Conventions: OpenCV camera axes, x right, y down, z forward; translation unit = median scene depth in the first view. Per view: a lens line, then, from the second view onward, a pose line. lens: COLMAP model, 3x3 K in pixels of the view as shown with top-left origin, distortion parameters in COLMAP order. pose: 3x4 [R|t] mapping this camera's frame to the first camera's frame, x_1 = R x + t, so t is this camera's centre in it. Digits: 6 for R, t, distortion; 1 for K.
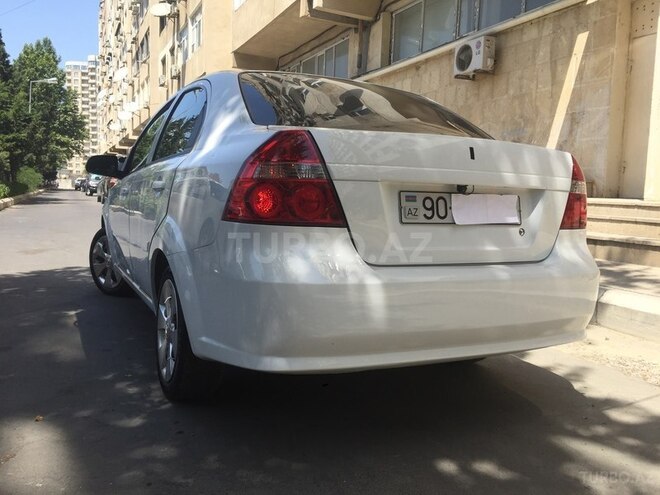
lens RADIAL K [[565.6, 0, 328.8], [0, 565.6, 235.1], [0, 0, 1]] dist [0.093171, -0.133394]
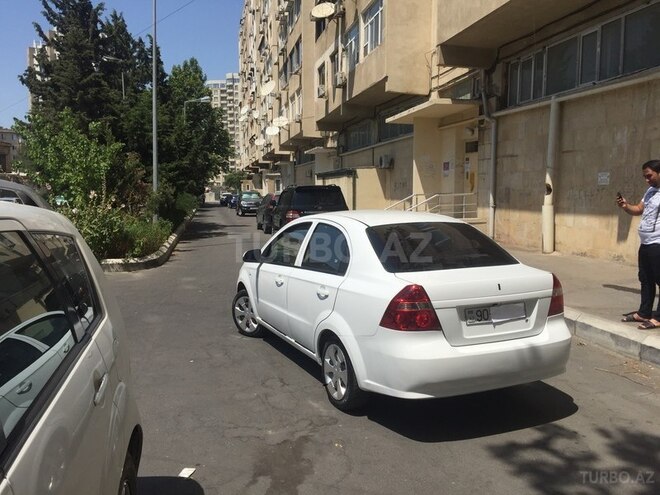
lens RADIAL K [[565.6, 0, 328.8], [0, 565.6, 235.1], [0, 0, 1]] dist [0.093171, -0.133394]
pose [[0.976166, -0.012499, -0.216667, -0.289045], [0.010968, 0.999906, -0.008268, -0.118630], [0.216750, 0.005694, 0.976211, 0.430022]]
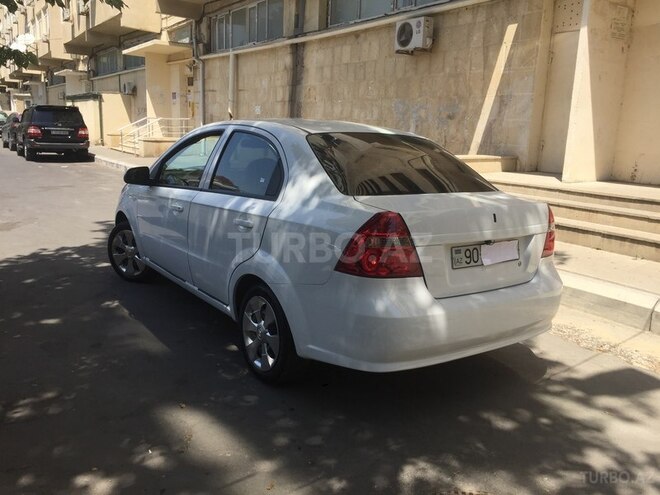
lens RADIAL K [[565.6, 0, 328.8], [0, 565.6, 235.1], [0, 0, 1]] dist [0.093171, -0.133394]
pose [[0.987374, -0.024770, 0.156458, -0.080936], [0.007104, 0.993628, 0.112482, -0.053042], [-0.158247, -0.109950, 0.981259, -0.078339]]
